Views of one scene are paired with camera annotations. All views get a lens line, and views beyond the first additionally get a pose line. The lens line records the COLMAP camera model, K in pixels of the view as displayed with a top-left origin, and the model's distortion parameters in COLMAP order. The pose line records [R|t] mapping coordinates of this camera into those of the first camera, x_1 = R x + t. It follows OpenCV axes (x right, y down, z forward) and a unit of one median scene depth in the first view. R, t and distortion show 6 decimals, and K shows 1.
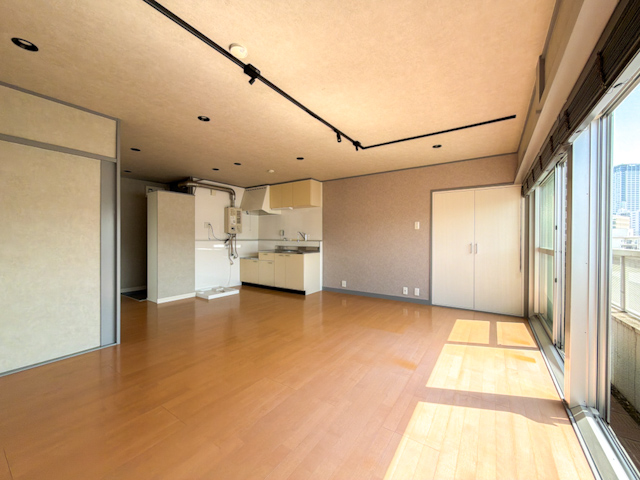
lens RADIAL K [[256.9, 0, 321.7], [0, 256.9, 239.5], [0, 0, 1]] dist [-0.000205, 0.000065]
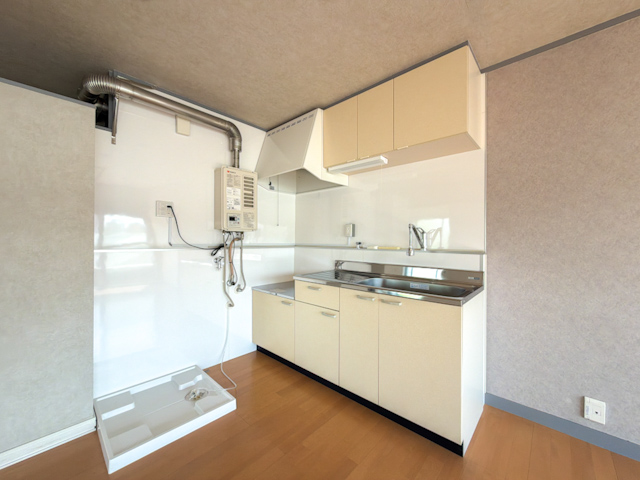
lens RADIAL K [[256.2, 0, 318.1], [0, 256.2, 240.5], [0, 0, 1]] dist [-0.000539, 0.000182]
pose [[0.988240, 0.001363, -0.152905, -0.149934], [-0.002663, 0.999962, -0.008300, -0.005519], [0.152888, 0.008610, 0.988206, 0.613105]]
